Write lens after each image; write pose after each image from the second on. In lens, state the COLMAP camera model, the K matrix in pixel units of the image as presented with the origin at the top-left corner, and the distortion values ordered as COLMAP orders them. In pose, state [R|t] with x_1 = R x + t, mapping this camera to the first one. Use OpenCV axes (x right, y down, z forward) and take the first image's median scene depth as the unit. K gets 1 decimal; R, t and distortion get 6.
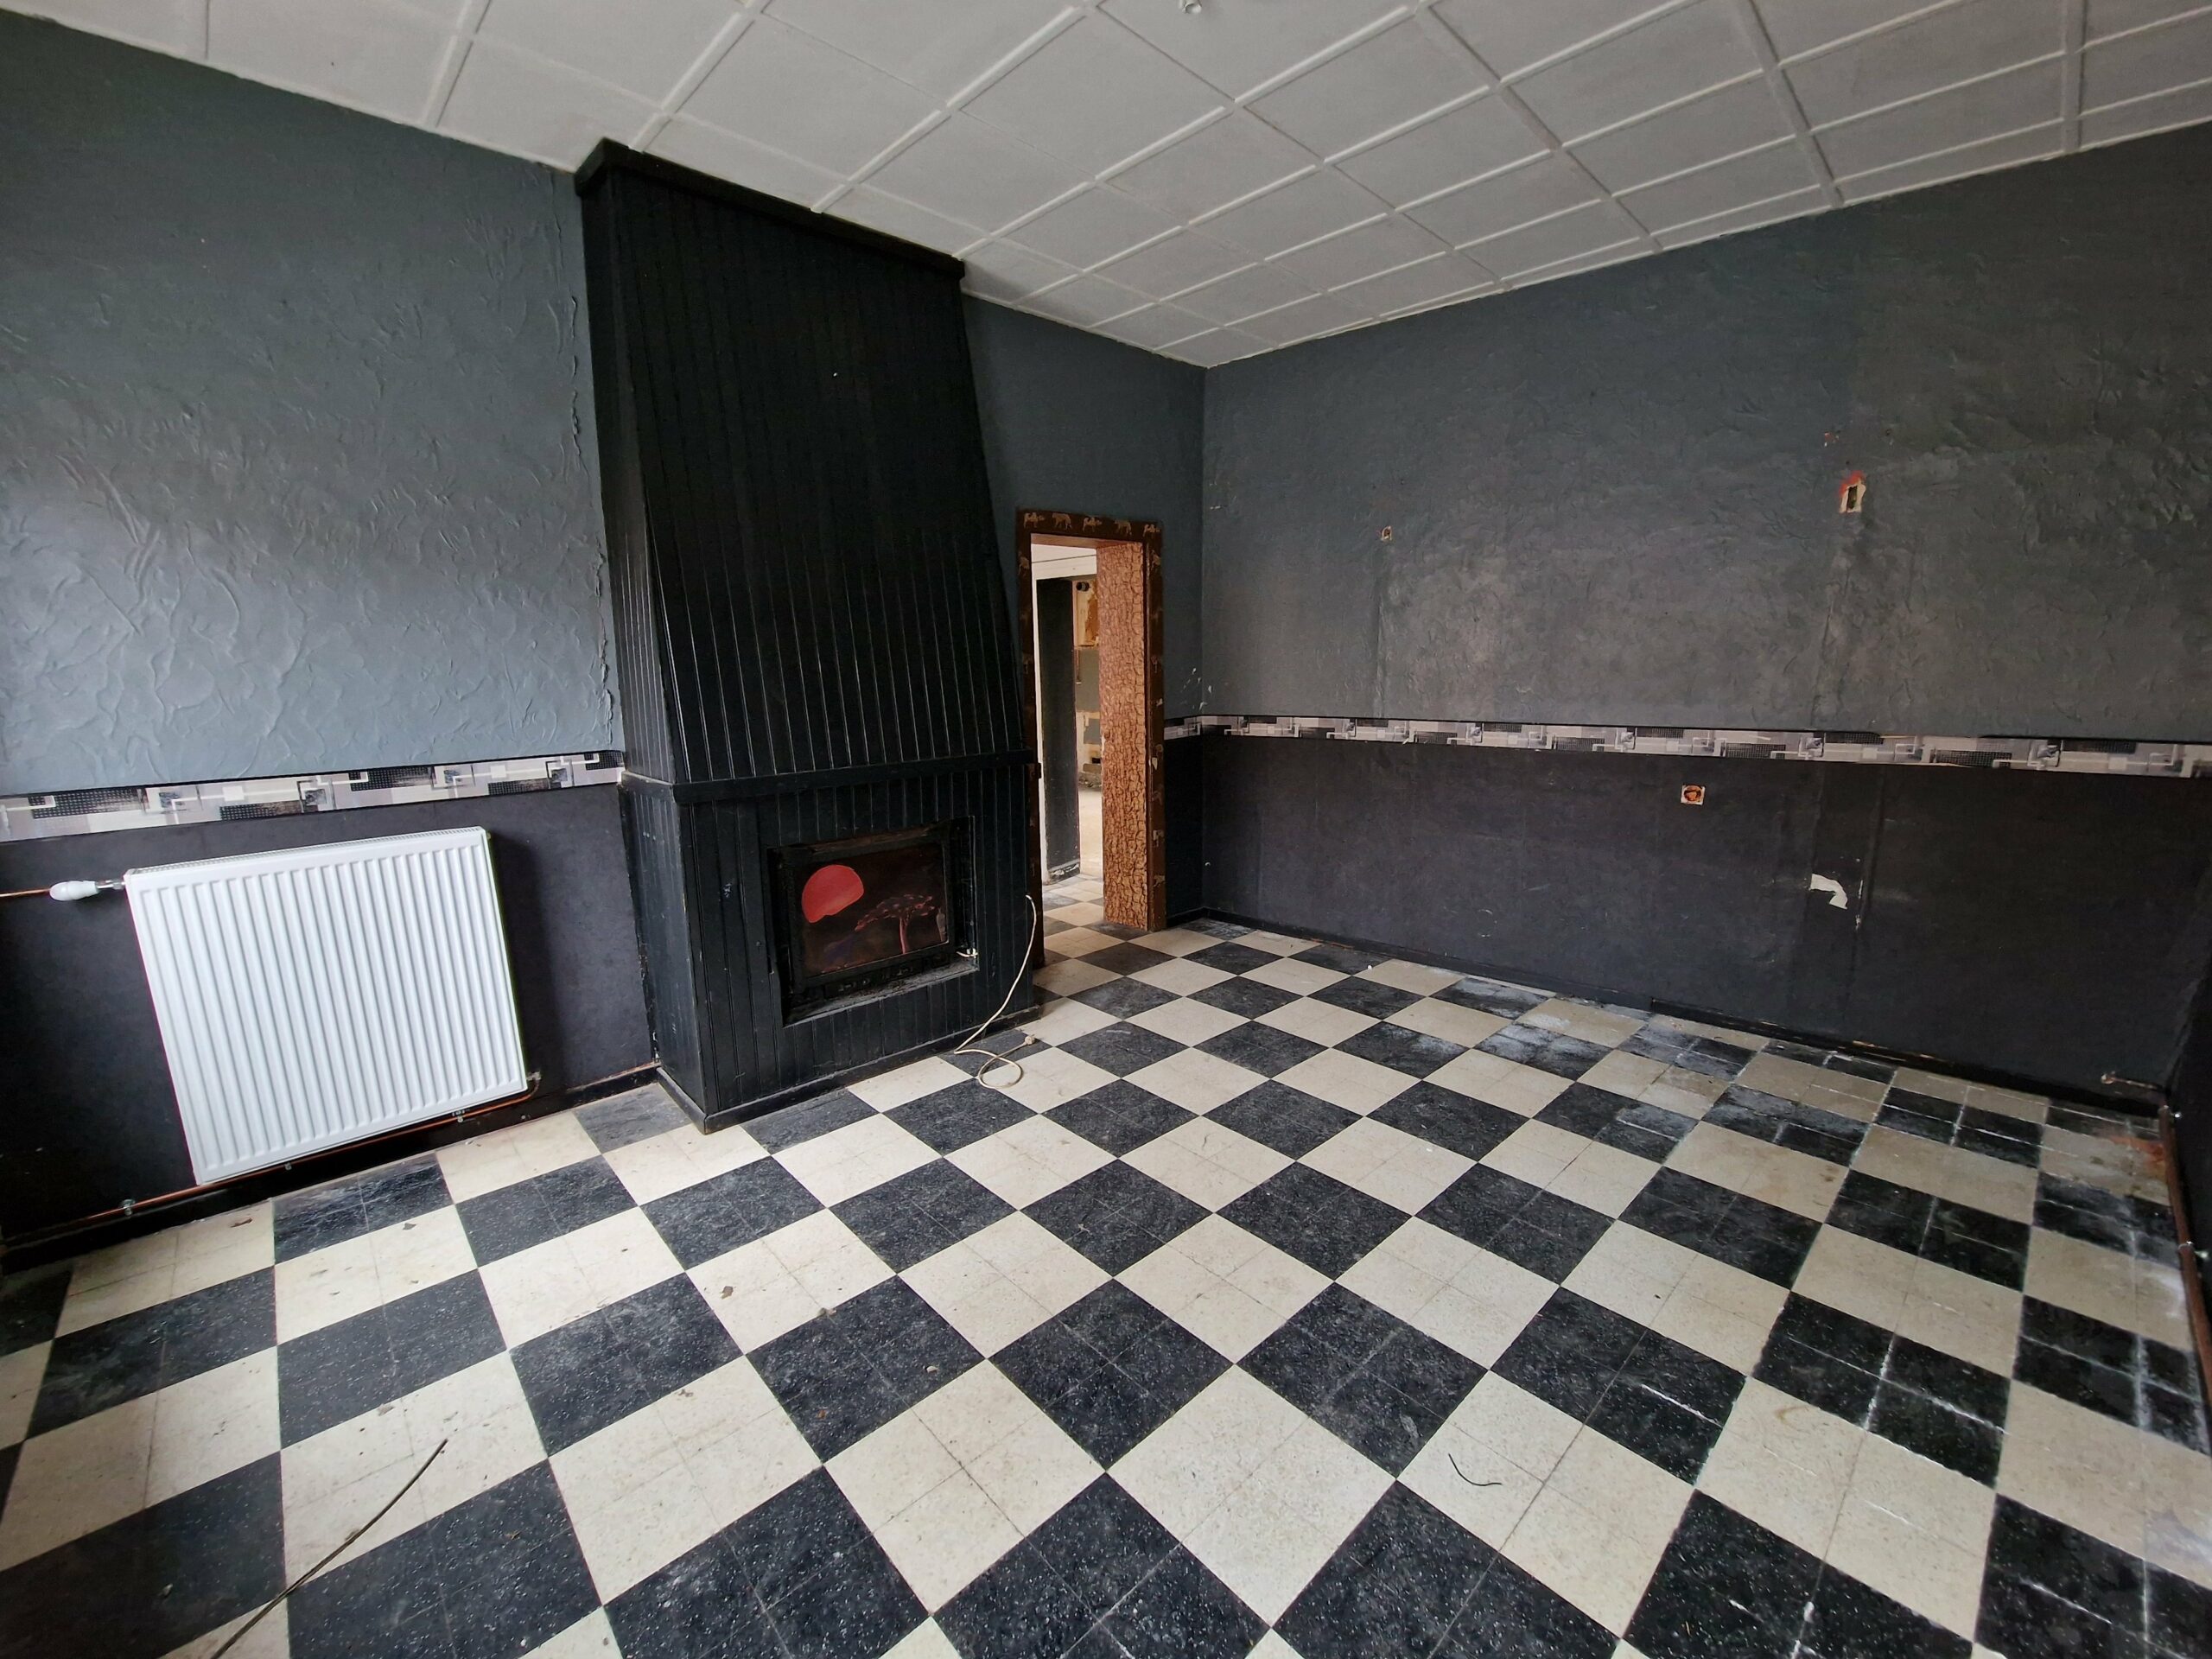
lens RADIAL K [[892.5, 0, 1106.0], [0, 892.5, 829.5], [0, 0, 1]] dist [0.000272, 0.000041]
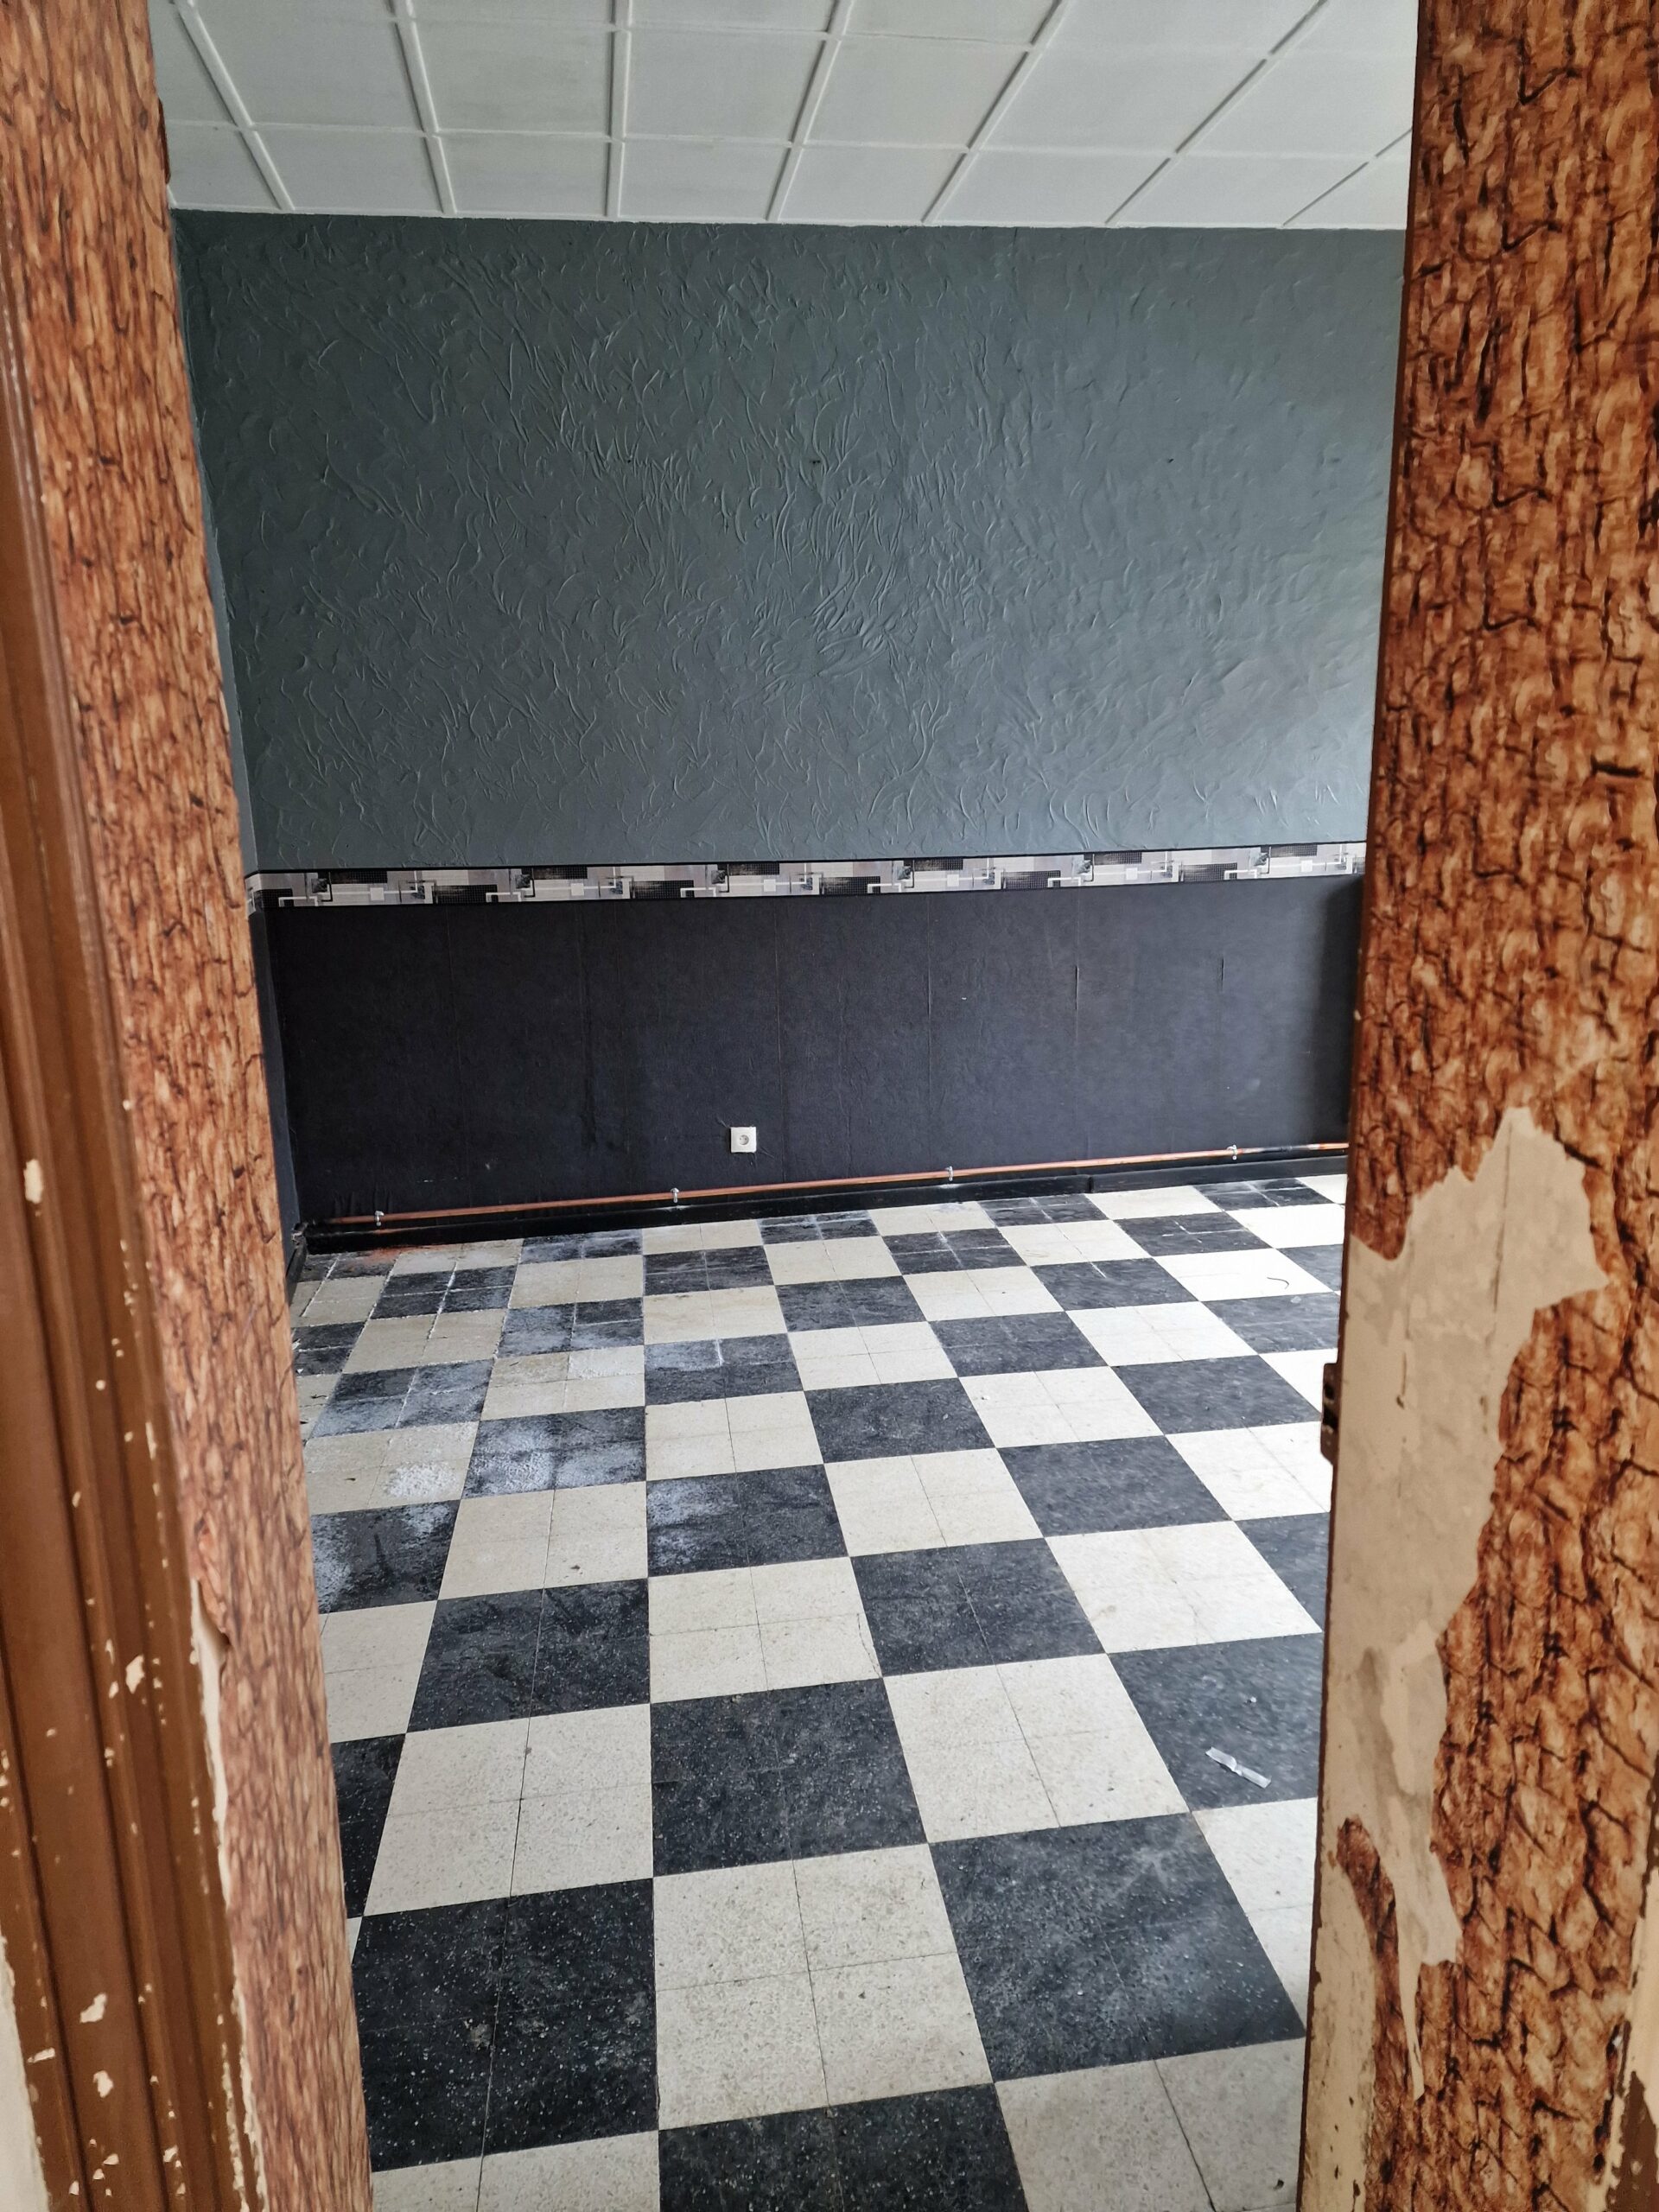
lens RADIAL K [[1386.8, 0, 829.5], [0, 1386.8, 1106.0], [0, 0, 1]] dist [0.003618, 0.000773]
pose [[-0.812995, -0.108553, 0.572063, -0.185828], [0.135698, 0.920093, 0.367443, -0.327034], [-0.566238, 0.376357, -0.733300, 1.753058]]
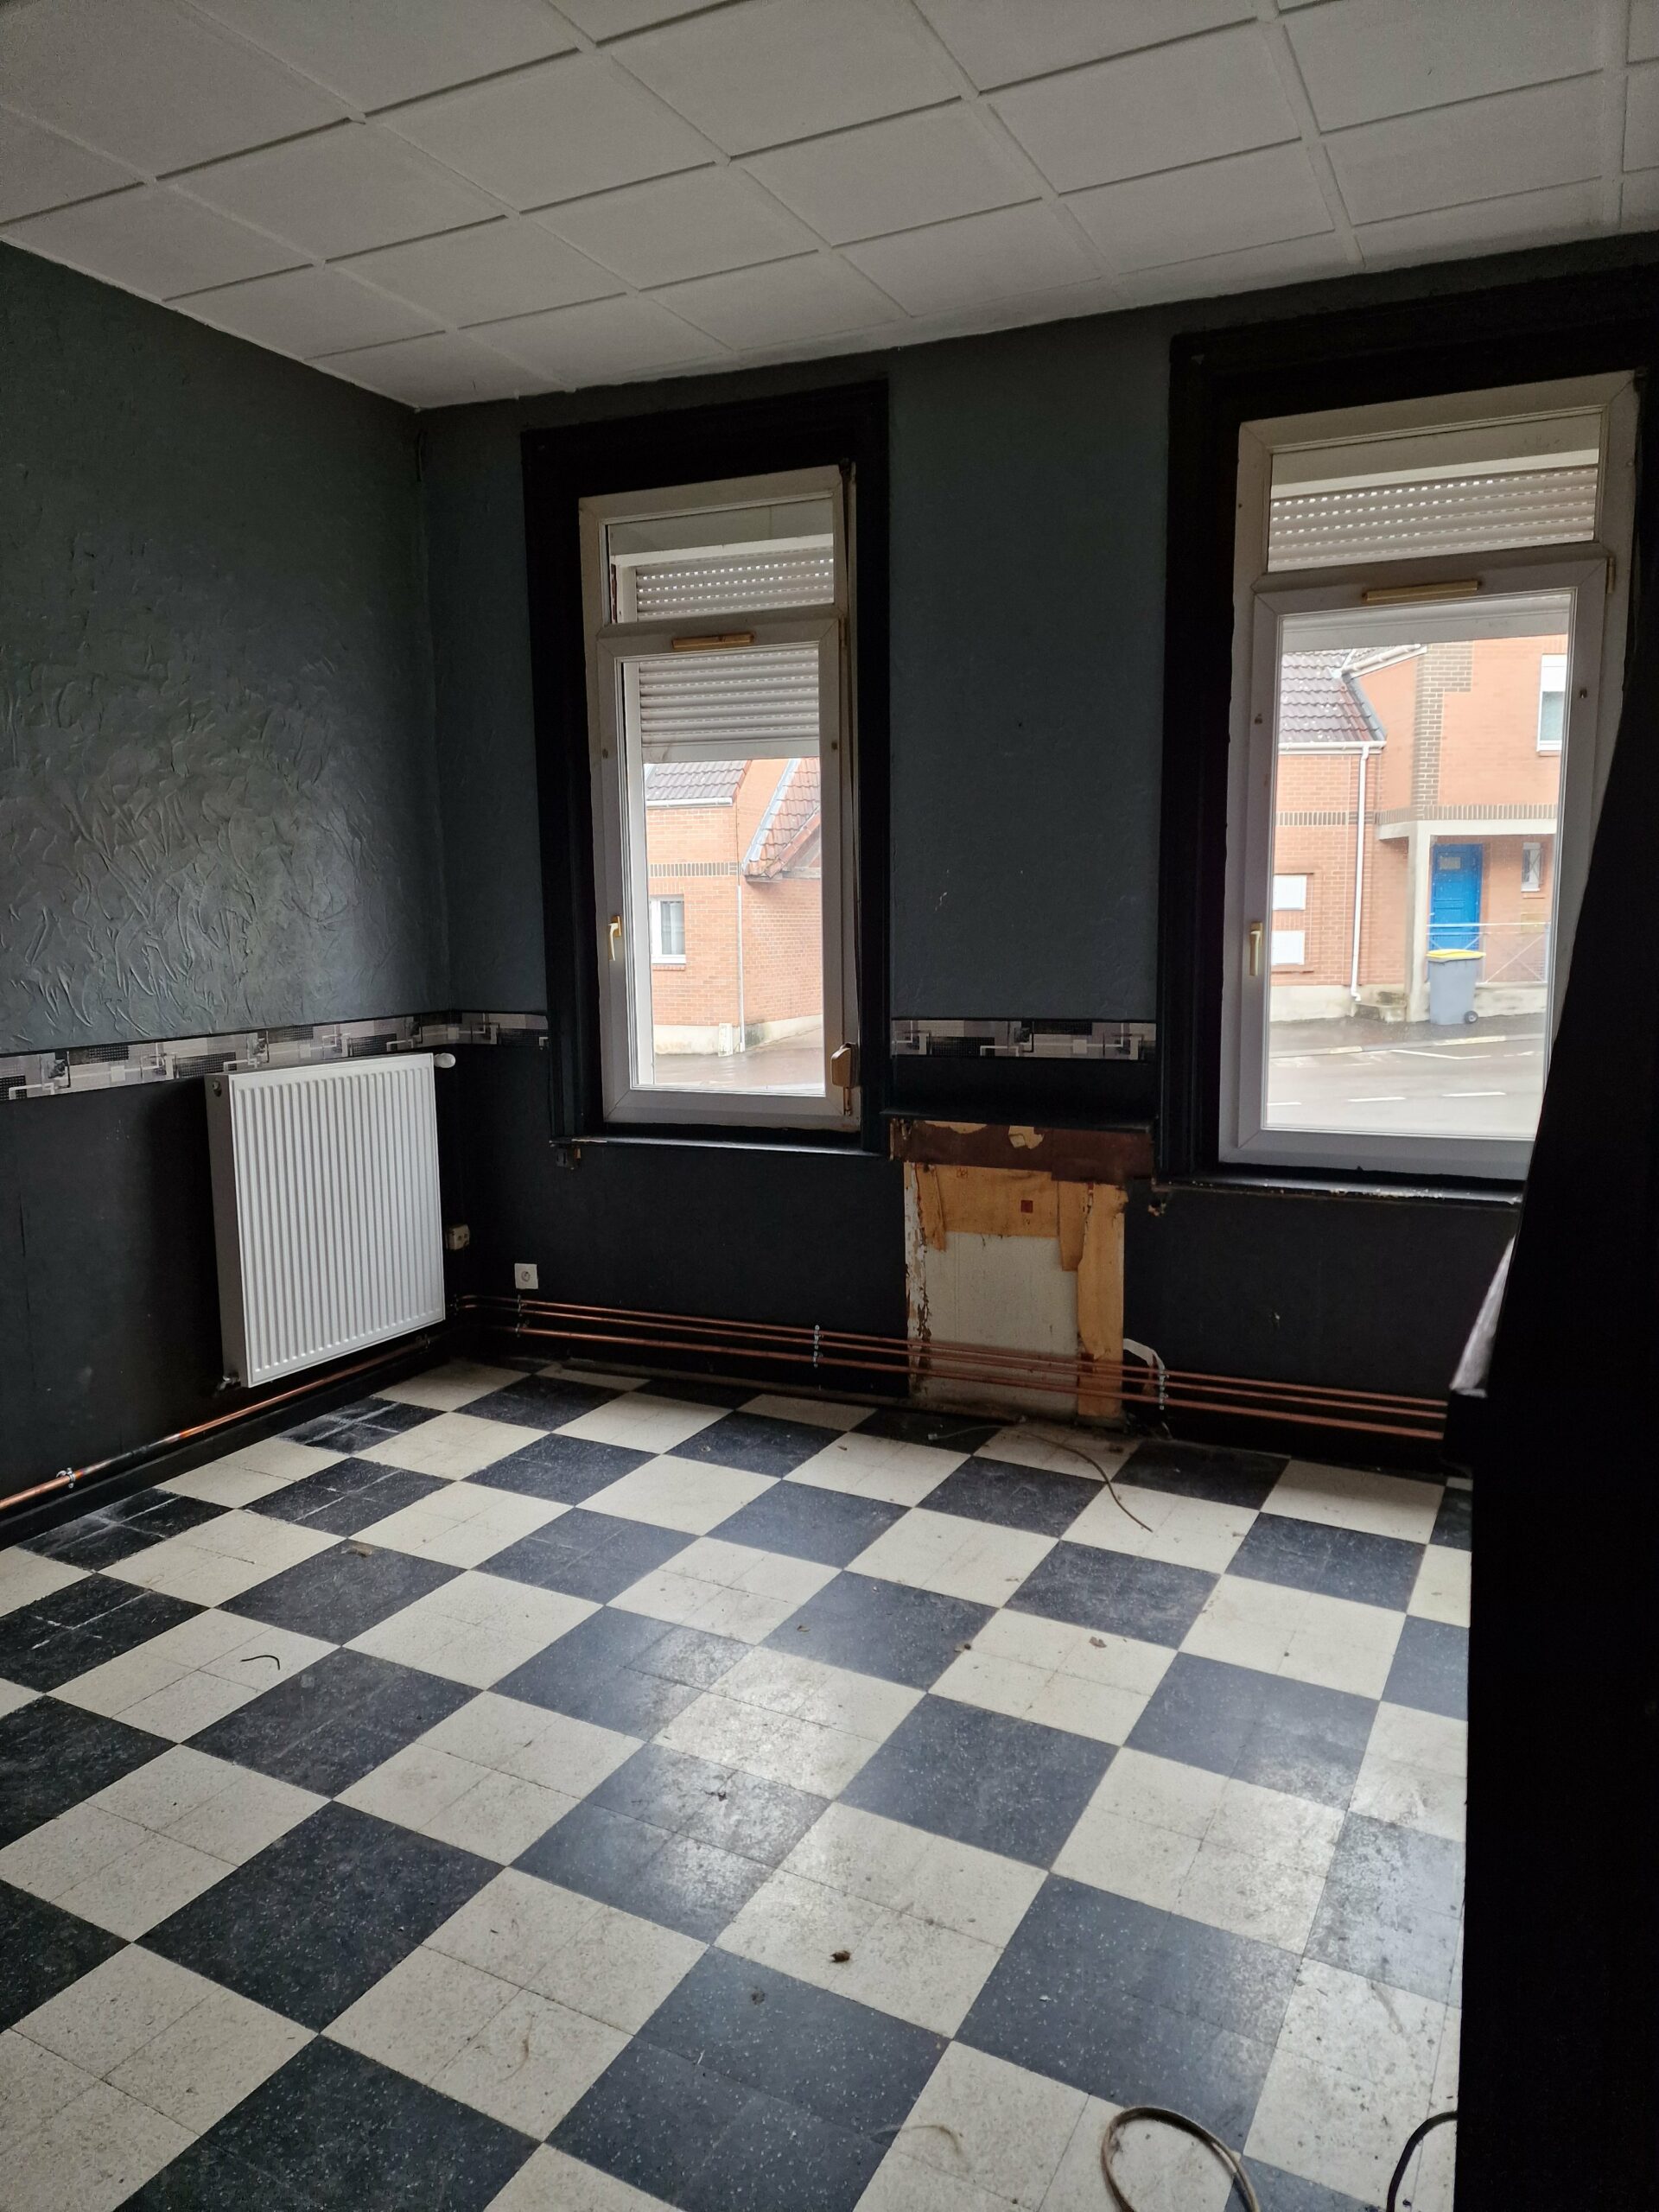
lens RADIAL K [[1473.2, 0, 829.5], [0, 1473.2, 1106.0], [0, 0, 1]] dist [-0.000807, 0.000235]
pose [[-0.947341, 0.064187, -0.313728, 0.178640], [-0.037273, 0.950945, 0.307107, -0.298363], [0.318050, 0.302629, -0.898476, 1.462876]]
